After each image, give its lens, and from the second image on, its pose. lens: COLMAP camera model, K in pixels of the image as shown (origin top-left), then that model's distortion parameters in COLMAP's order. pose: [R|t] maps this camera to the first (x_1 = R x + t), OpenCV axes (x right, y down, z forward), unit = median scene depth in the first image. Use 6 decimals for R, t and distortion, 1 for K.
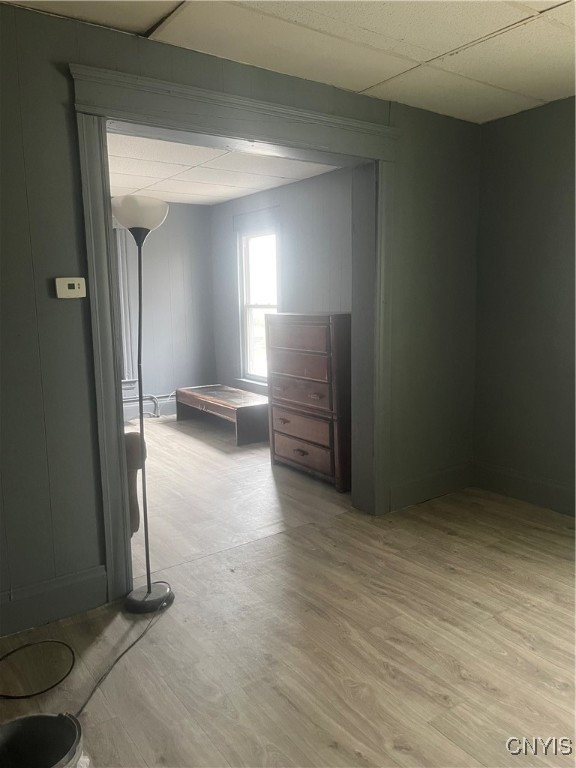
lens RADIAL K [[586.4, 0, 288.6], [0, 586.4, 384.0], [0, 0, 1]] dist [0.052978, -0.050672]
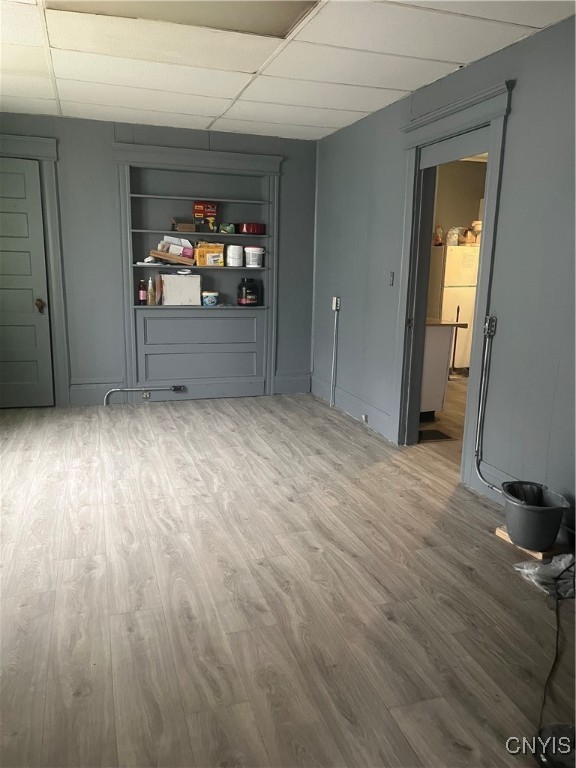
lens RADIAL K [[586.4, 0, 288.0], [0, 586.4, 386.1], [0, 0, 1]] dist [0.052978, -0.050672]
pose [[-0.961326, -0.063960, 0.267884, -0.105935], [0.031044, 0.941298, 0.336146, -0.249174], [-0.273659, 0.331462, -0.902908, 1.778007]]
